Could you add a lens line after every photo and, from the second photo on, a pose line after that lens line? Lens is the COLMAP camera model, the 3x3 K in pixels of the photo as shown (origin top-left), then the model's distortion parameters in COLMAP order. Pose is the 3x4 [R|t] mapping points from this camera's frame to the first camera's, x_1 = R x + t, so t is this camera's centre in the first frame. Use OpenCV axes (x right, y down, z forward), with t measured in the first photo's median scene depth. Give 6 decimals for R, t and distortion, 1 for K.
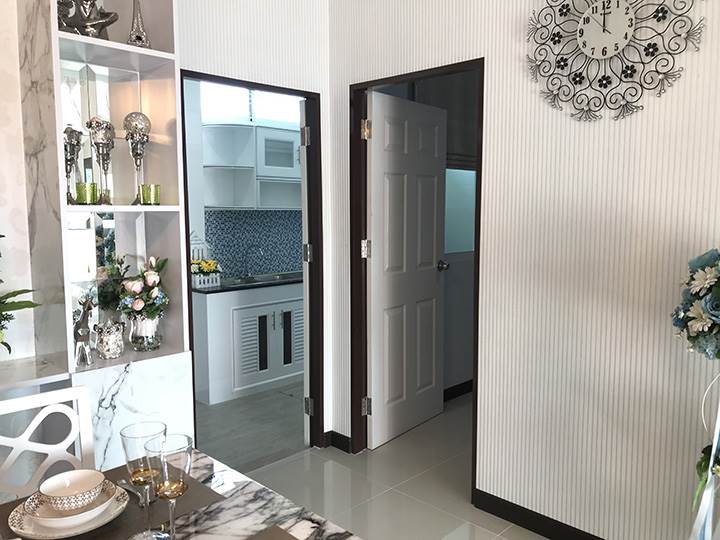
lens RADIAL K [[591.2, 0, 360.9], [0, 591.2, 267.0], [0, 0, 1]] dist [0.017509, 0.002409]
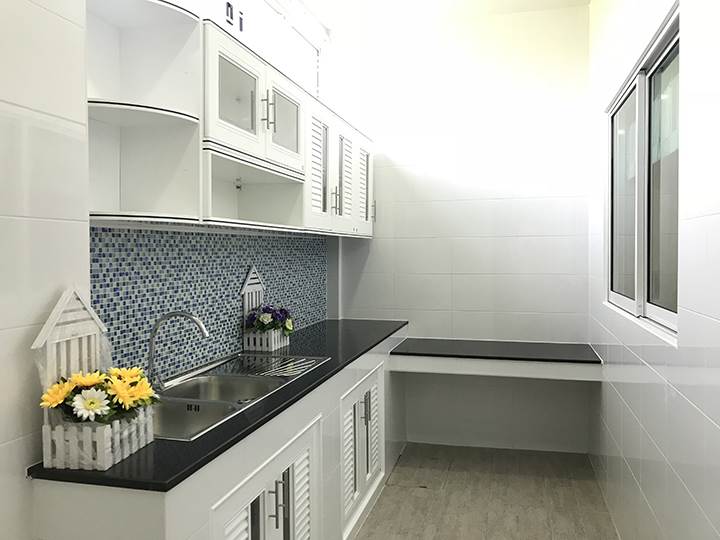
lens RADIAL K [[591.2, 0, 360.9], [0, 591.2, 267.0], [0, 0, 1]] dist [0.017509, 0.002409]
pose [[0.863143, -0.019385, 0.504587, -0.411432], [0.055937, 0.996783, -0.057392, -0.055895], [-0.501852, 0.077762, 0.861451, 0.863947]]
